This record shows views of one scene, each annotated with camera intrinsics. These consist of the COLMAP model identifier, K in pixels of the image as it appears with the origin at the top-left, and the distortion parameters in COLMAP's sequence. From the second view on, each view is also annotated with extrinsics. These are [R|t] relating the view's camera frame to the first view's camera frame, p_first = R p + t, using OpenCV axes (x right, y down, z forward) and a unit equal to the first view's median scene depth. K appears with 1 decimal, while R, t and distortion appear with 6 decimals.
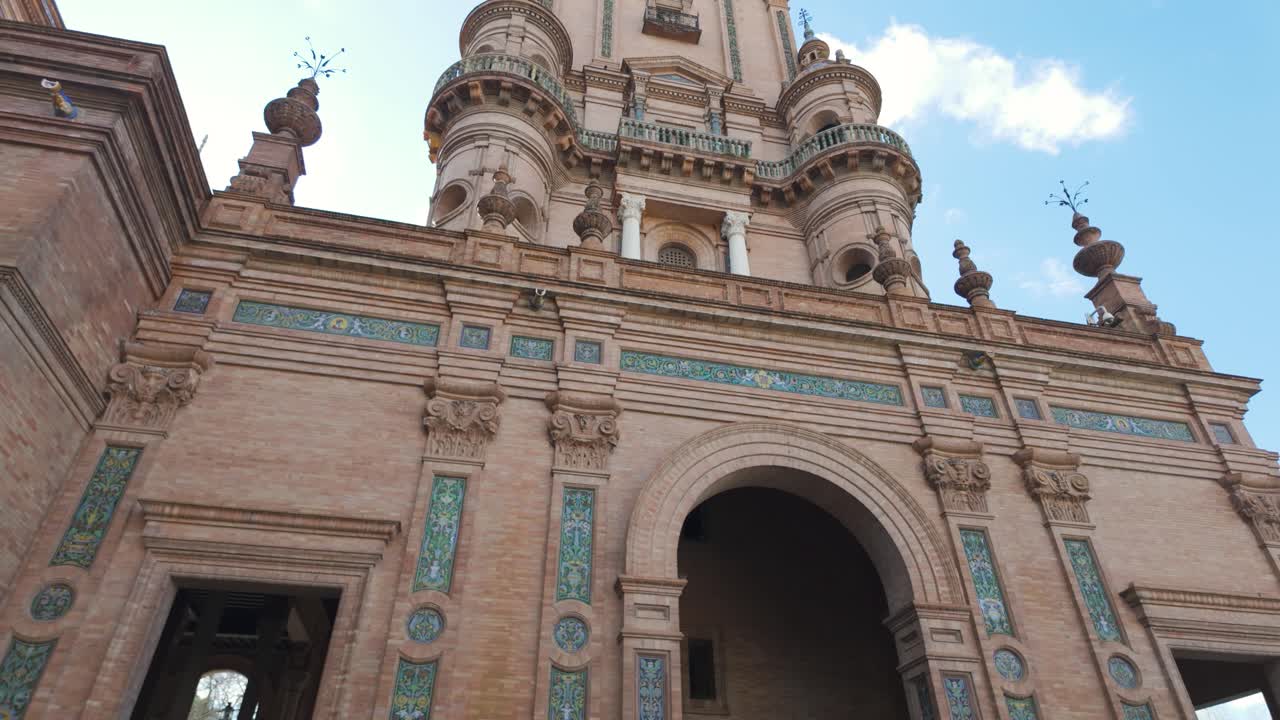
lens RADIAL K [[809.6, 0, 640.0], [0, 809.6, 360.0], [0, 0, 1]] dist [0.042900, -0.001193]
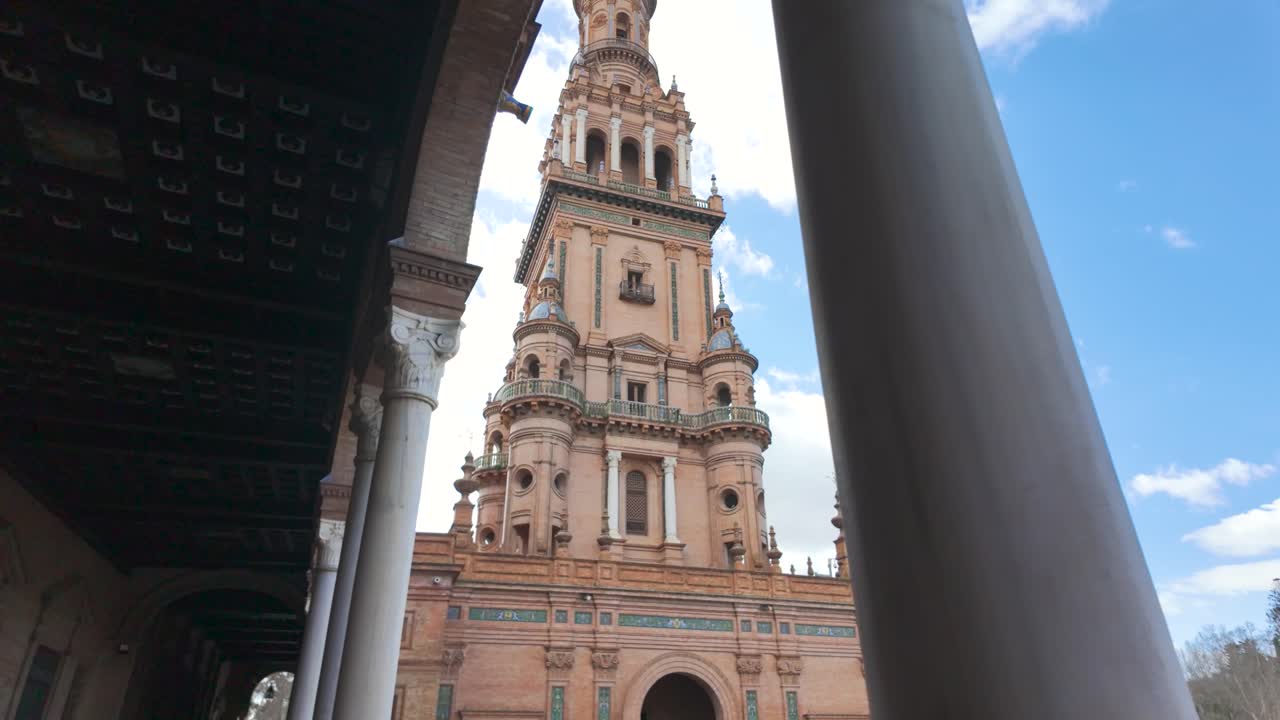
lens RADIAL K [[809.6, 0, 640.0], [0, 809.6, 360.0], [0, 0, 1]] dist [0.042900, -0.001193]
pose [[0.993801, 0.043629, 0.102254, -0.244229], [-0.060472, 0.983948, 0.167897, -1.183718], [-0.093287, -0.173039, 0.980487, -1.263058]]
